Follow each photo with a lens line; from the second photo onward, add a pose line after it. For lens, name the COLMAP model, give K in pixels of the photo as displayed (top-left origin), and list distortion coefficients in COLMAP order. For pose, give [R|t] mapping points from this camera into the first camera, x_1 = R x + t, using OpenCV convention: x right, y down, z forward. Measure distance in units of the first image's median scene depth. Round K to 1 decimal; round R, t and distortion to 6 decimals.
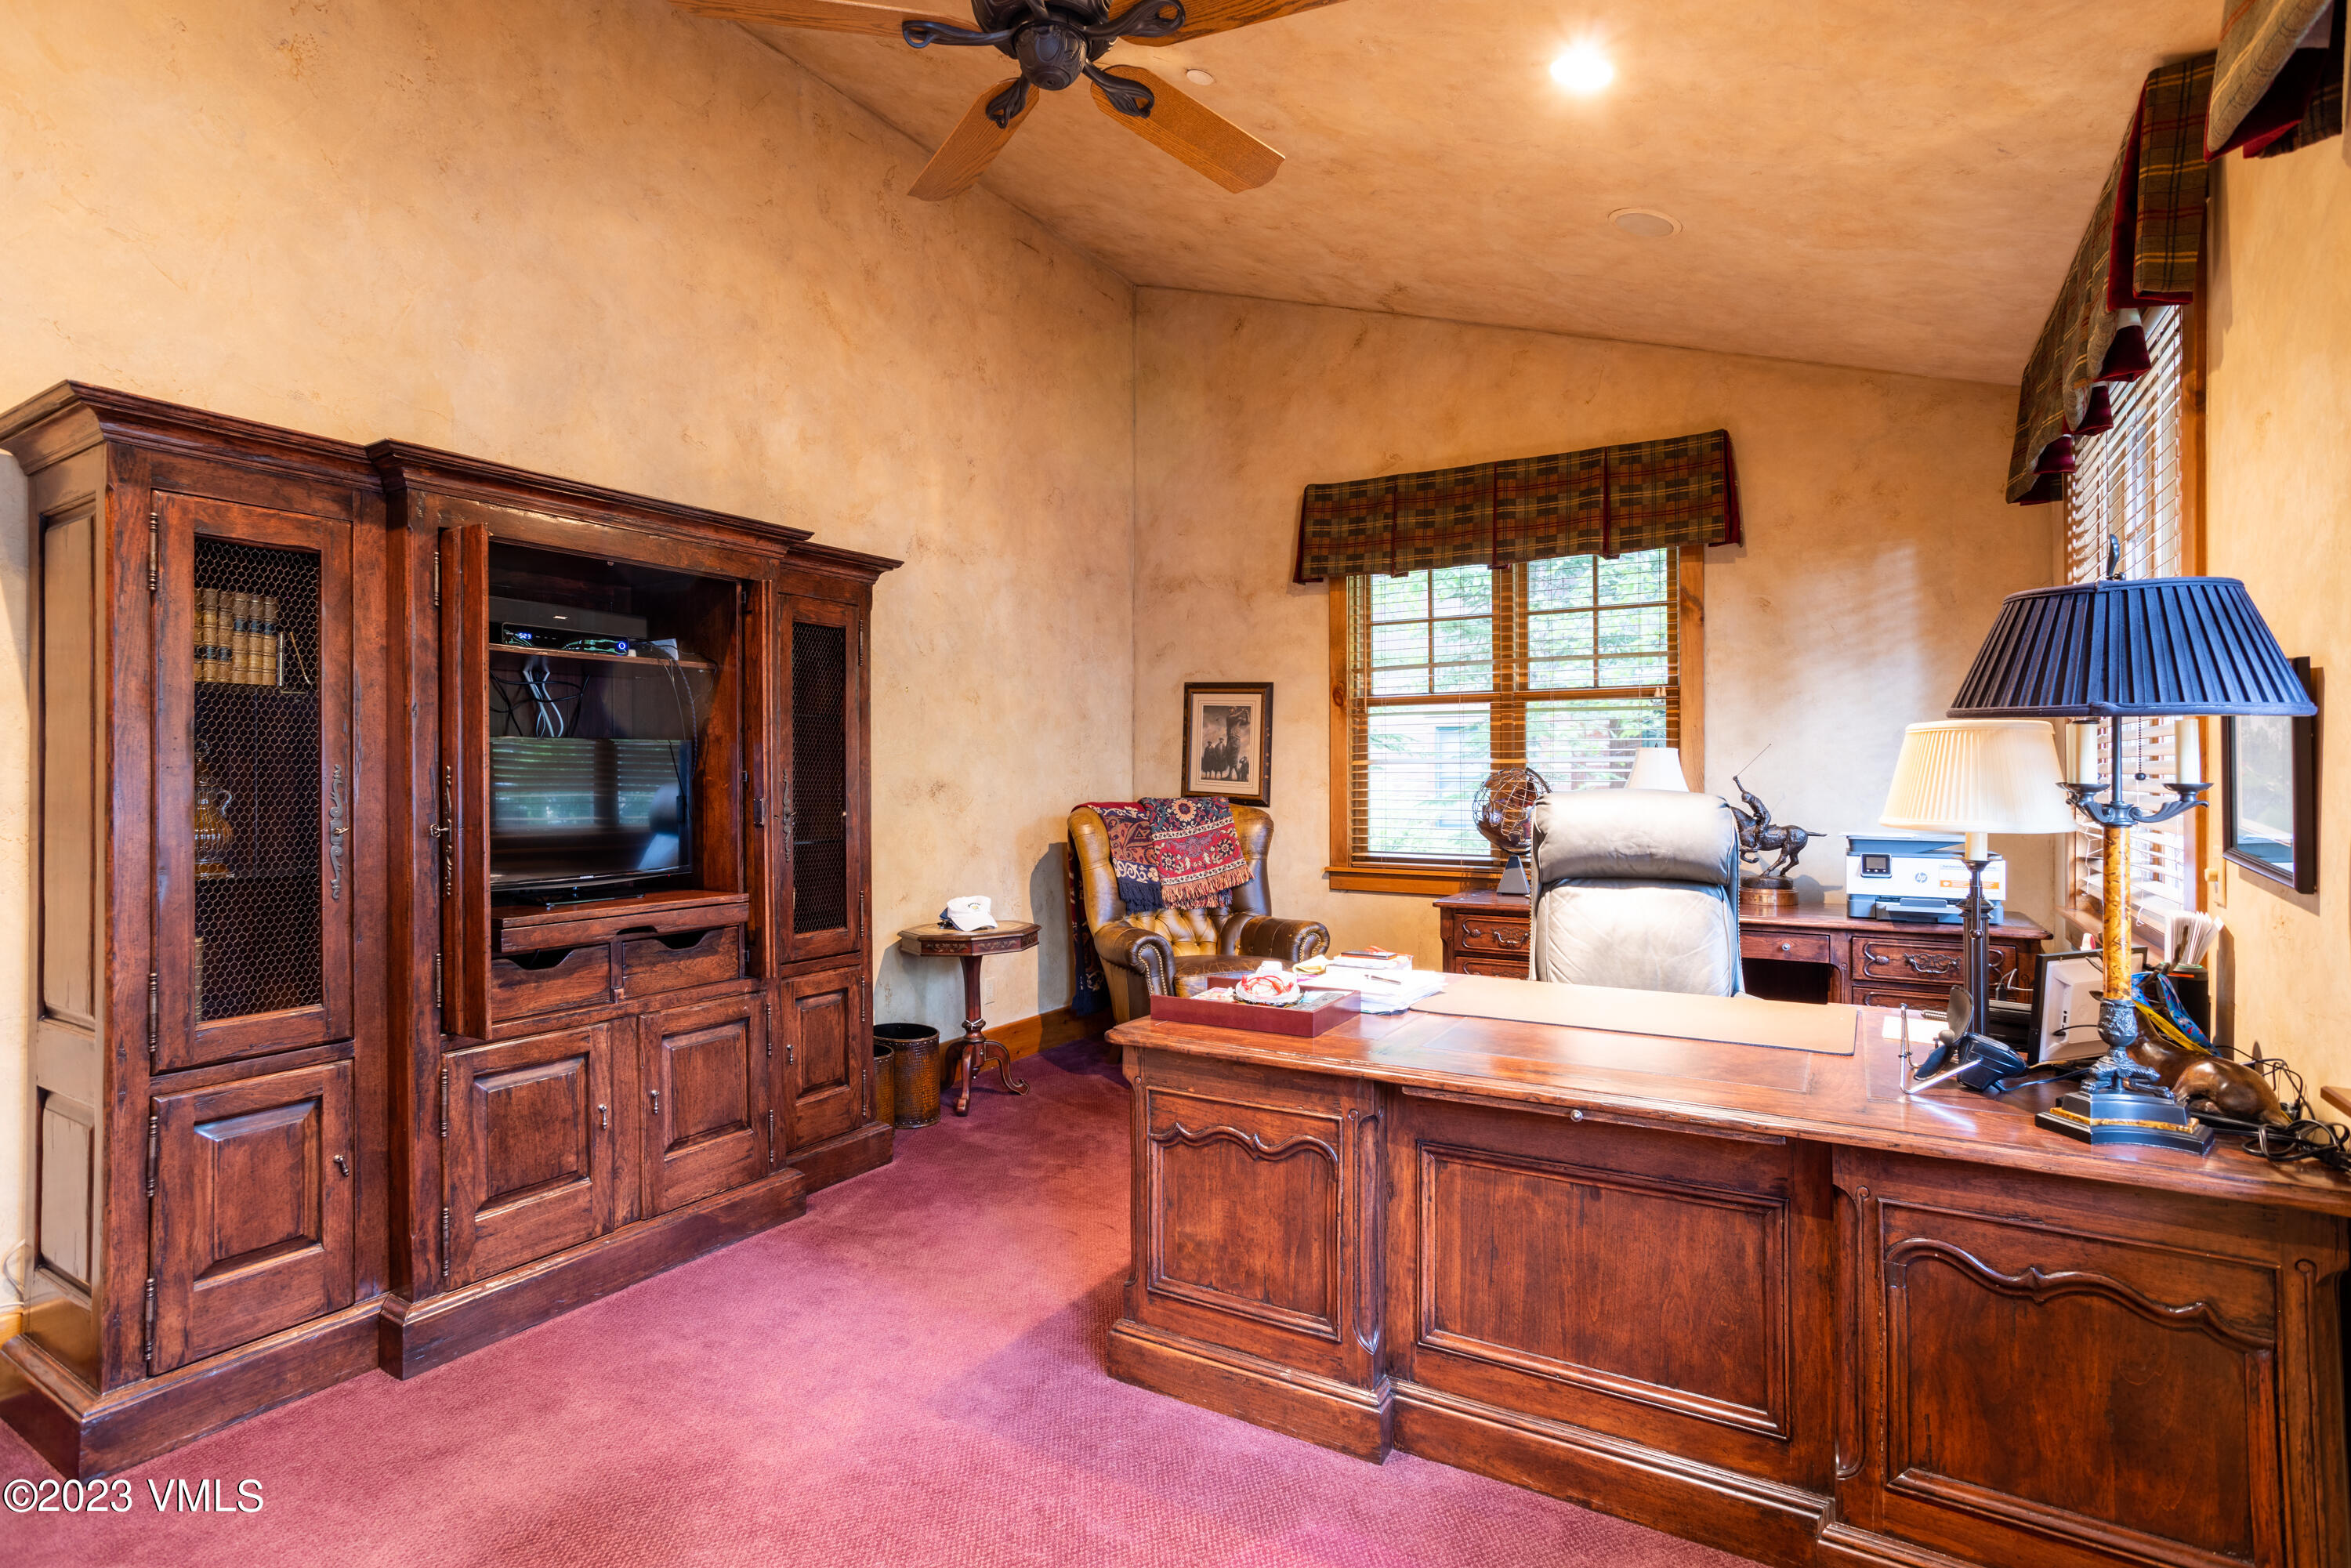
lens RADIAL K [[1129.8, 0, 1174.6], [0, 1129.8, 768.7], [0, 0, 1]] dist [-0.056874, 0.038710]
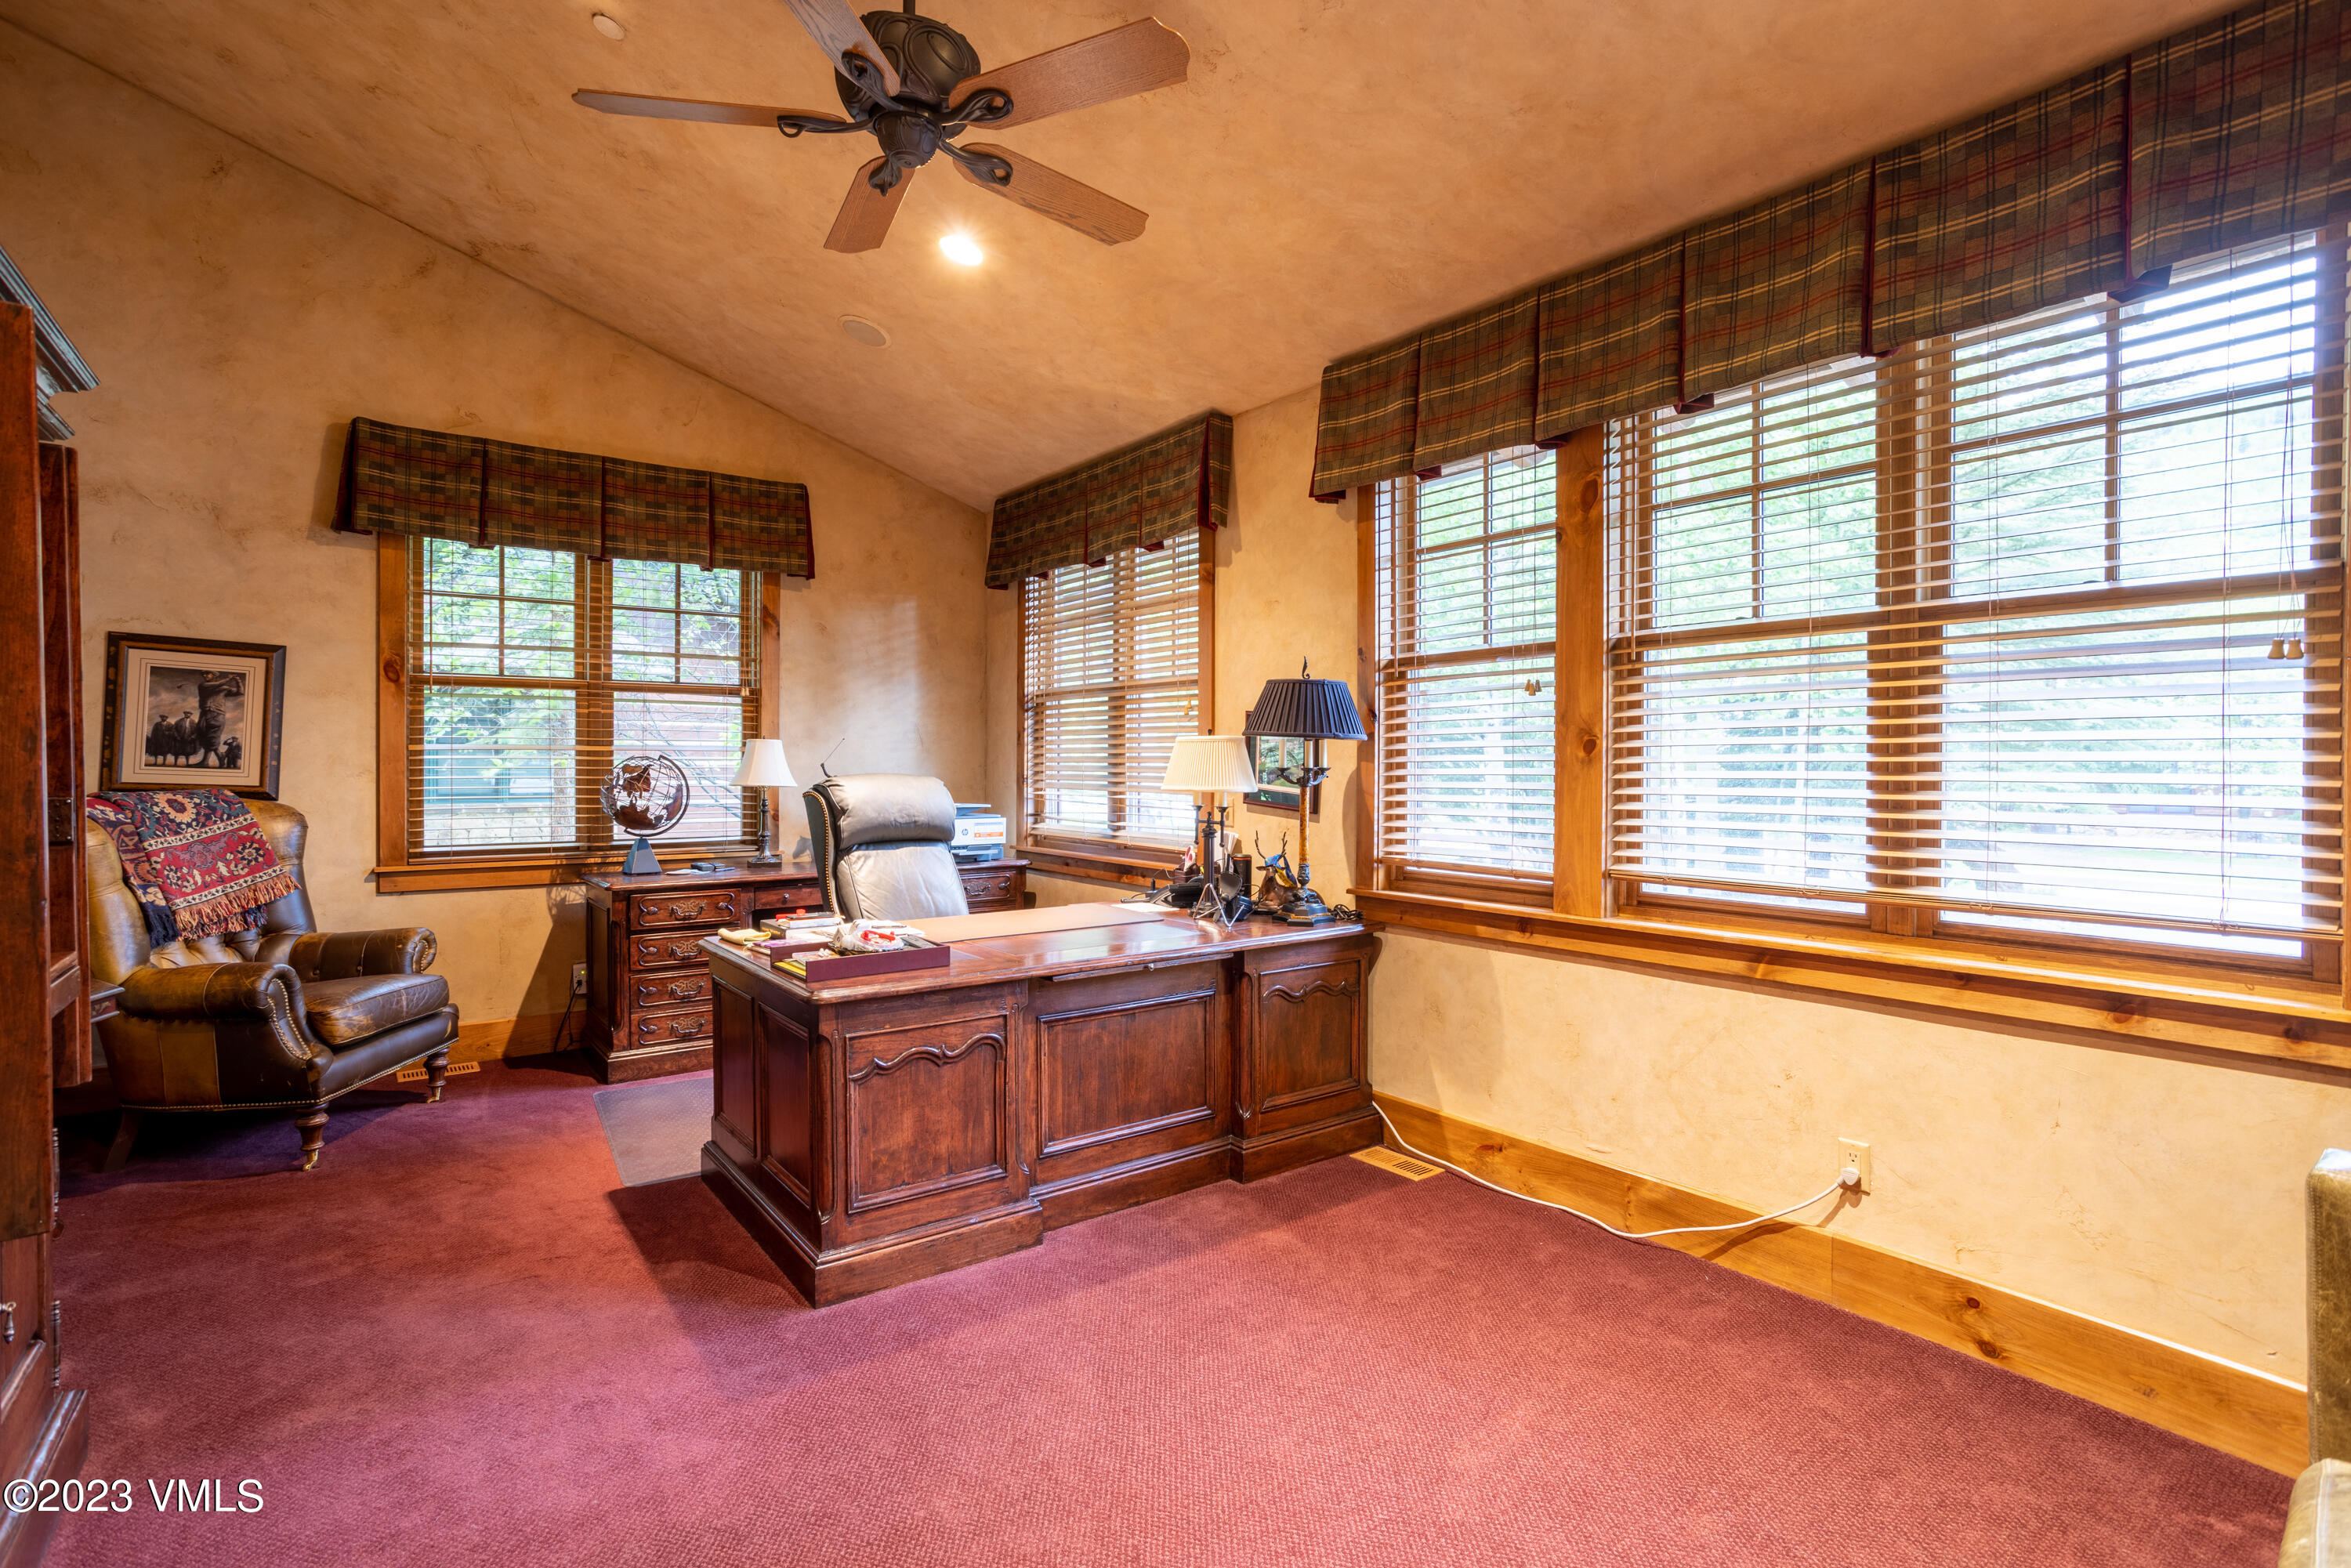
lens RADIAL K [[1129.8, 0, 1174.6], [0, 1129.8, 768.7], [0, 0, 1]] dist [-0.056874, 0.038710]
pose [[0.377301, -0.002771, 0.926087, -0.459969], [-0.008470, 0.999943, 0.006443, 0.000874], [-0.926052, -0.010275, 0.377256, 0.128494]]
